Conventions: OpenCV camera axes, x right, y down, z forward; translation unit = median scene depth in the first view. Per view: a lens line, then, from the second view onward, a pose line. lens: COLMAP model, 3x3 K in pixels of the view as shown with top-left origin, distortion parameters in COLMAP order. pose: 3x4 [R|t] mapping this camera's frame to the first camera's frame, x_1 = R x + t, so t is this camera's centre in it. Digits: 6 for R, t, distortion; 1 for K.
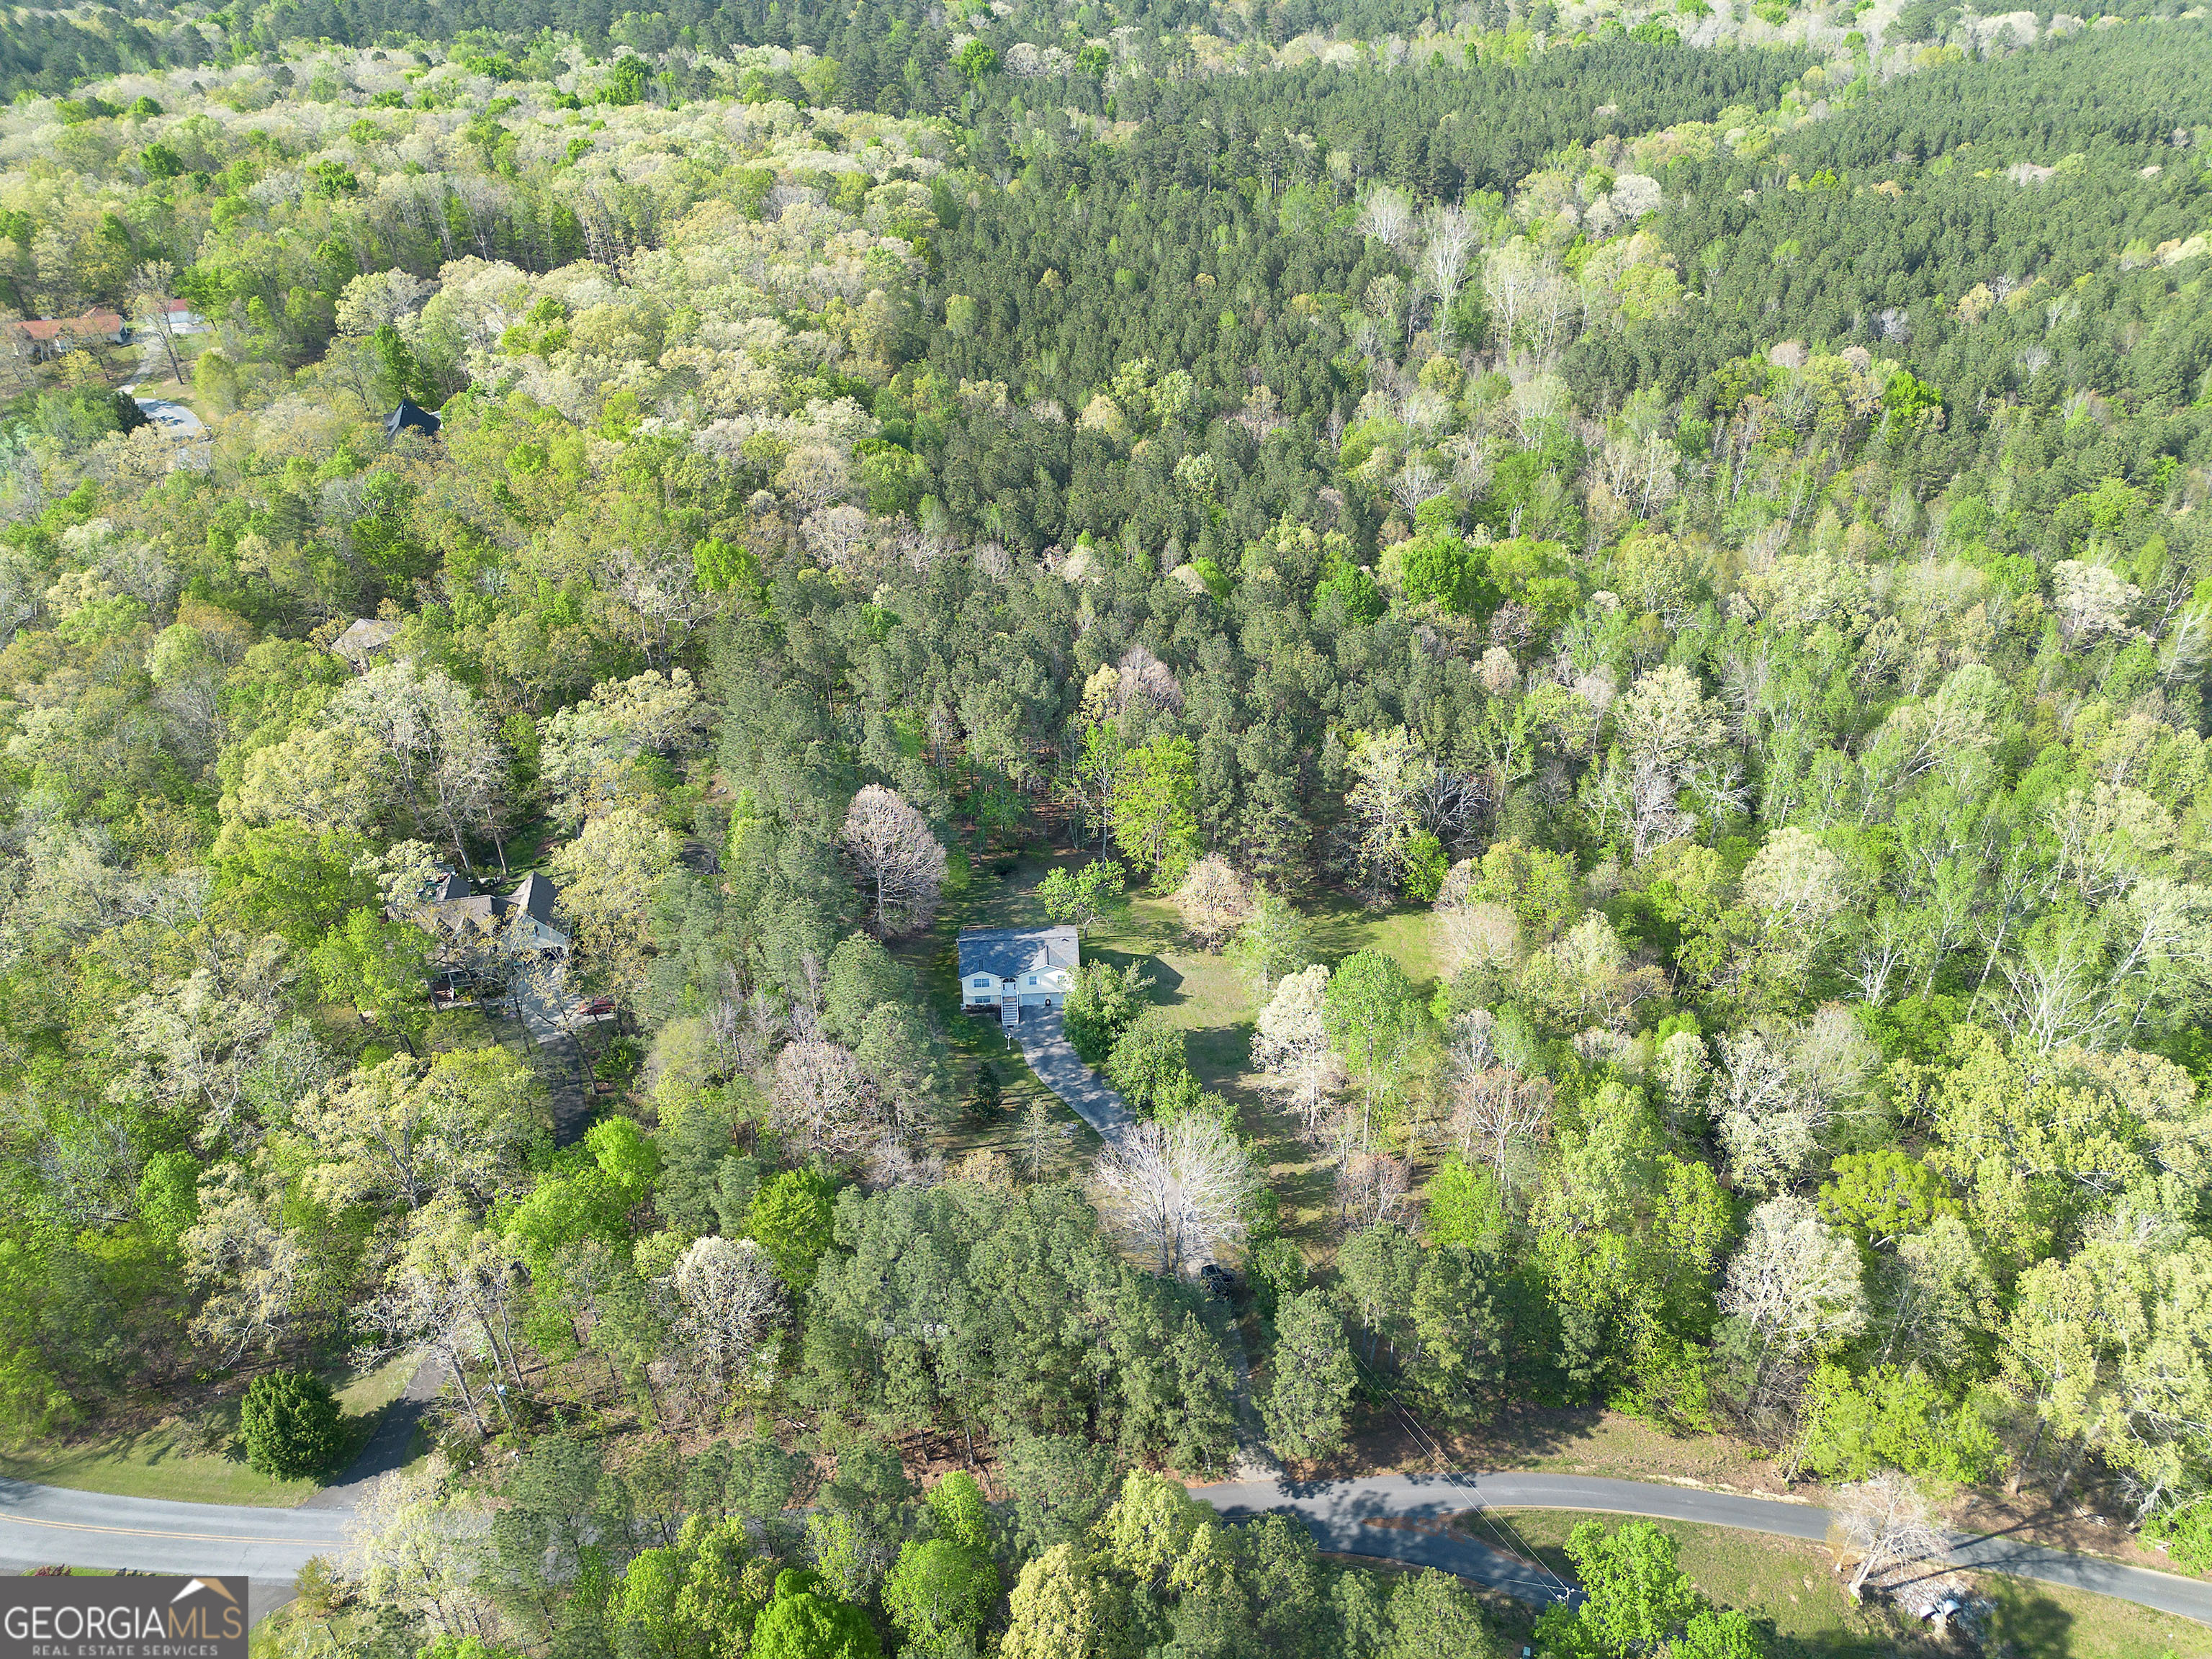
lens RADIAL K [[1575.2, 0, 1095.1], [0, 1575.2, 847.9], [0, 0, 1]] dist [0.057896, -0.048906]
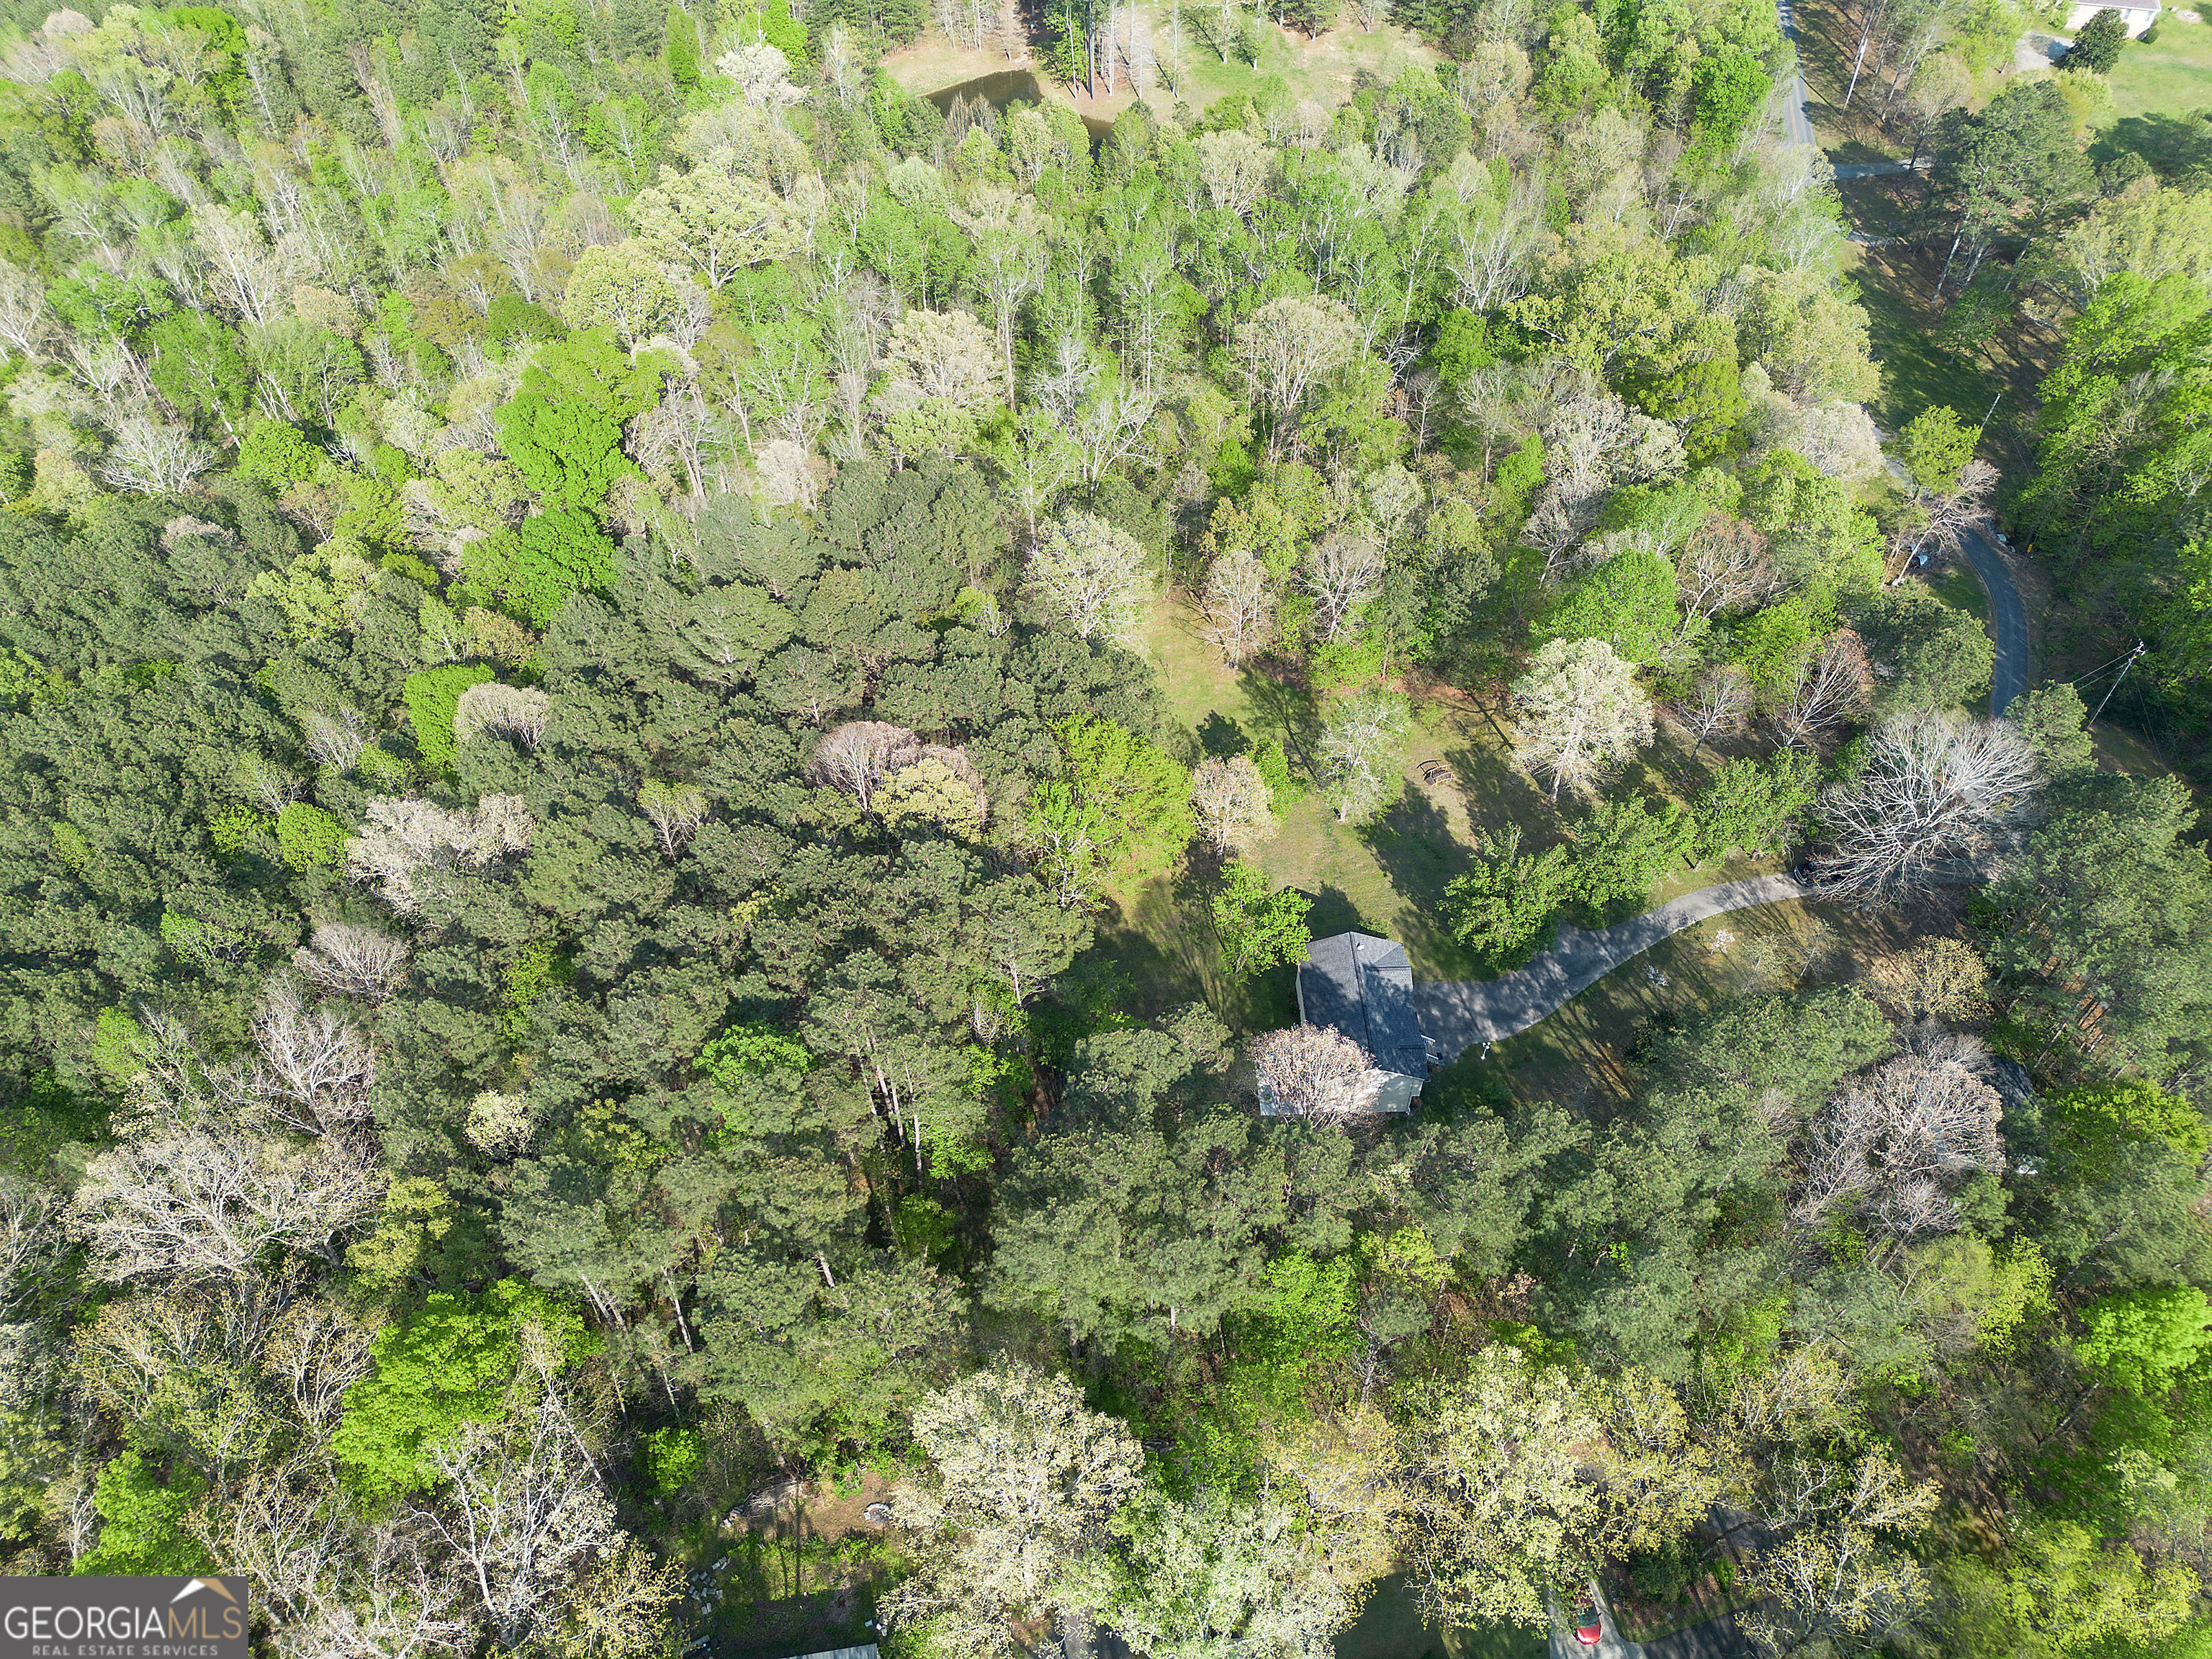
lens RADIAL K [[1575.2, 0, 1153.3], [0, 1575.2, 816.0], [0, 0, 1]] dist [0.057896, -0.048906]
pose [[0.023069, -0.739644, 0.672603, -0.446989], [0.566125, 0.564183, 0.600999, -0.447357], [-0.823997, 0.366913, 0.431746, 0.700230]]
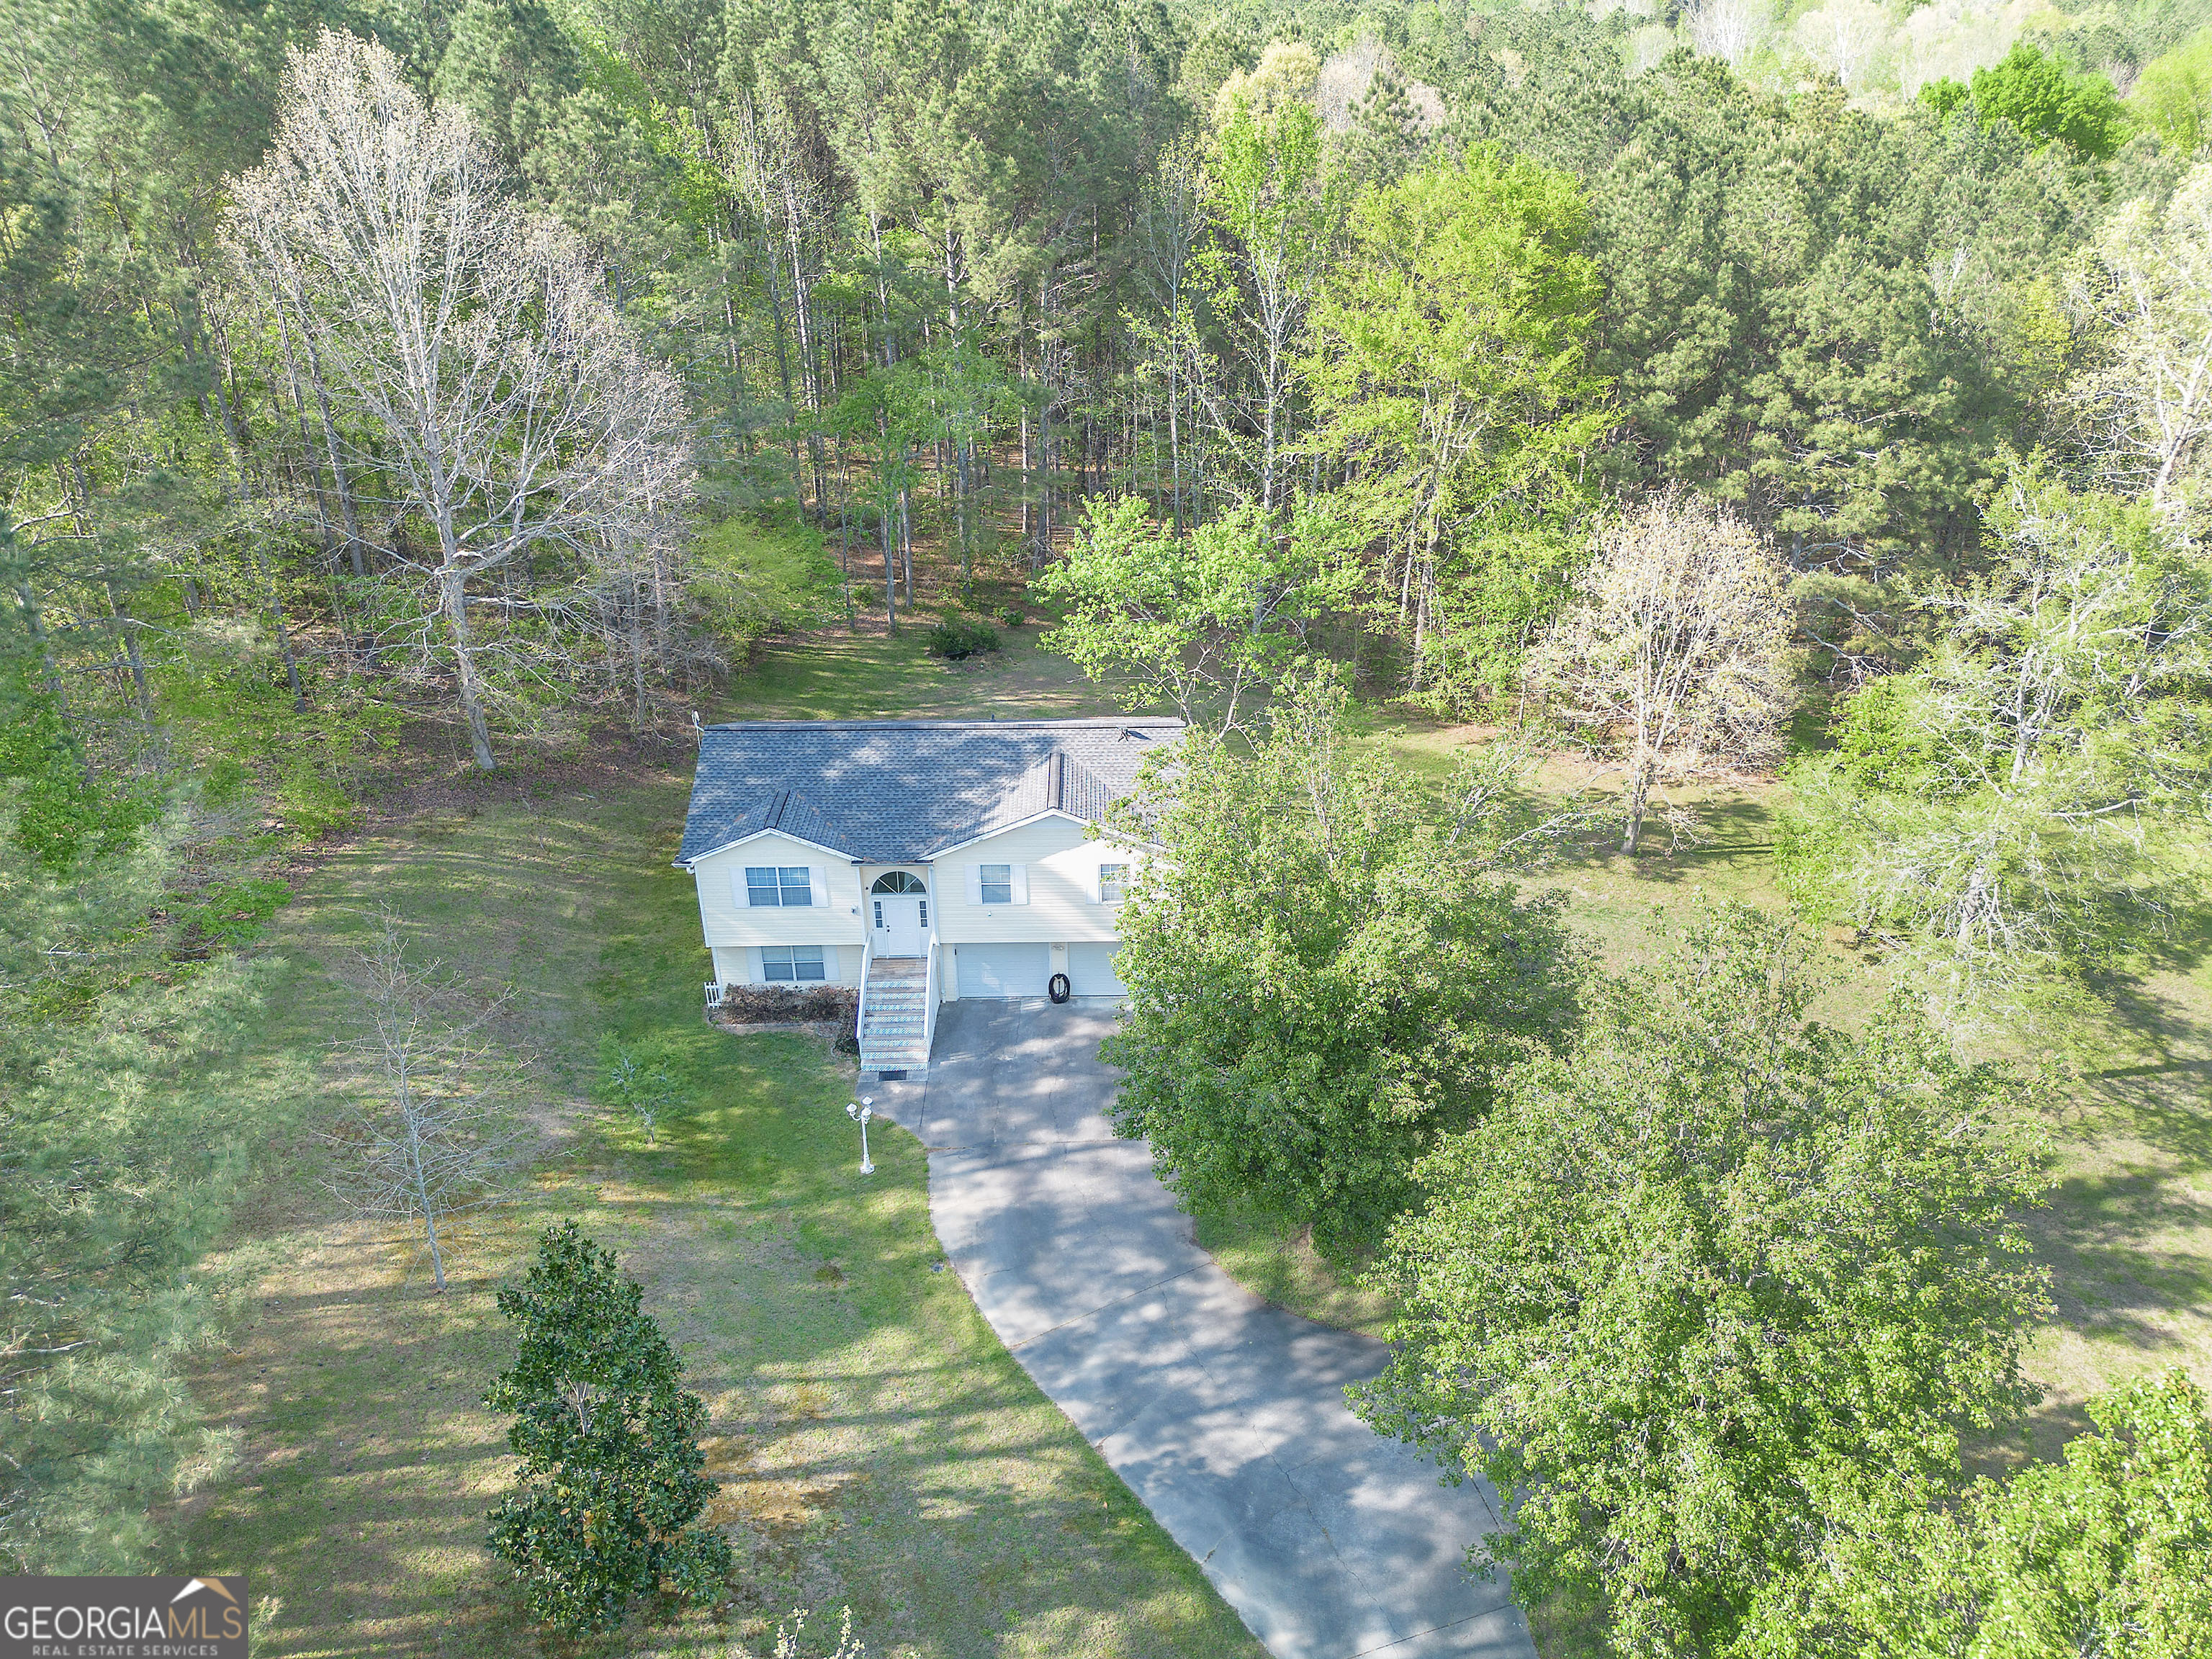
lens RADIAL K [[1575.2, 0, 1103.0], [0, 1575.2, 842.3], [0, 0, 1]] dist [0.057896, -0.048906]
pose [[0.998699, 0.027643, -0.042839, -0.012153], [-0.031718, 0.994723, -0.097575, 0.094609], [0.039916, 0.098807, 0.994306, 0.716796]]
